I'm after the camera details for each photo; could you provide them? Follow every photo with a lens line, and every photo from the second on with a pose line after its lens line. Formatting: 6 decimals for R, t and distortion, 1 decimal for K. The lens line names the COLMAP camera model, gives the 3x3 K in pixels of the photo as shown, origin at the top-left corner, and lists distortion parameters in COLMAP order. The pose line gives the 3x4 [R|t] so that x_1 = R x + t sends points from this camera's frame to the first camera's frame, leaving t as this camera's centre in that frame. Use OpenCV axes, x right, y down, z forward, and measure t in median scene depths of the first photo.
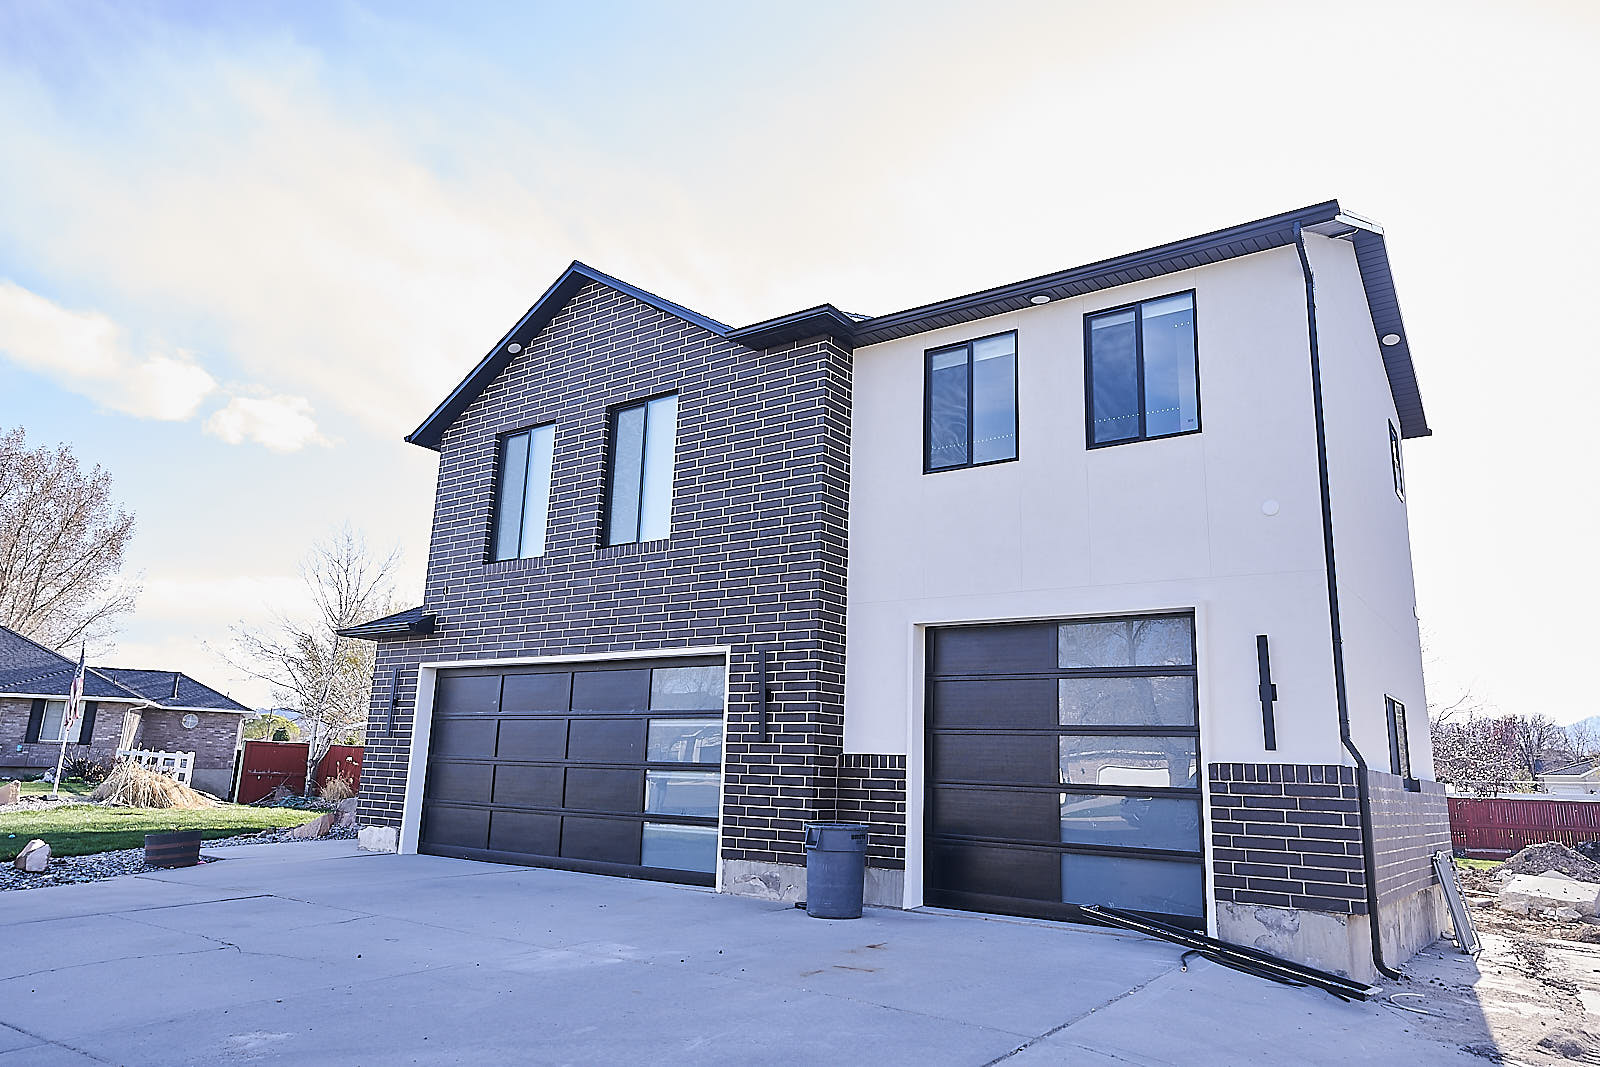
lens RADIAL K [[993.0, 0, 800.0], [0, 993.0, 533.5], [0, 0, 1]] dist [-0.023537, 0.000153]
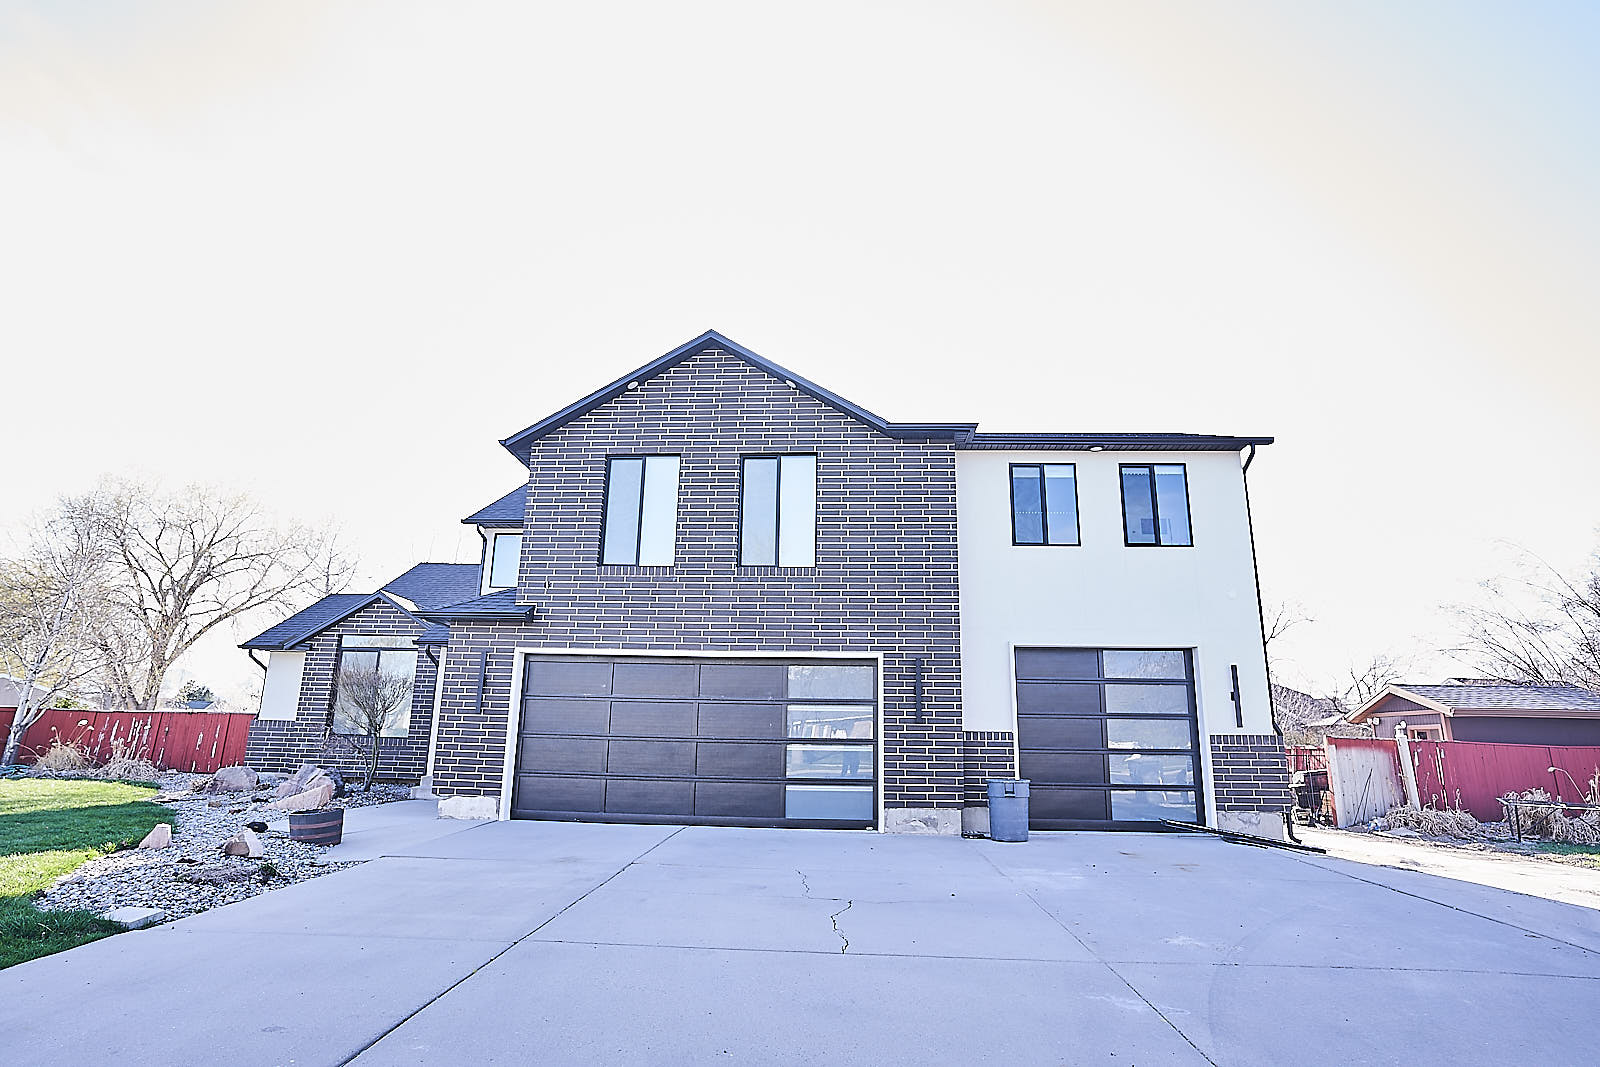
lens RADIAL K [[786.0, 0, 795.2], [0, 786.0, 530.7], [0, 0, 1]] dist [-0.073221, 0.029558]
pose [[0.865589, 0.118130, 0.486622, -0.727506], [-0.109776, 0.992902, -0.045766, 0.008649], [-0.488574, -0.013805, 0.872413, 0.118957]]
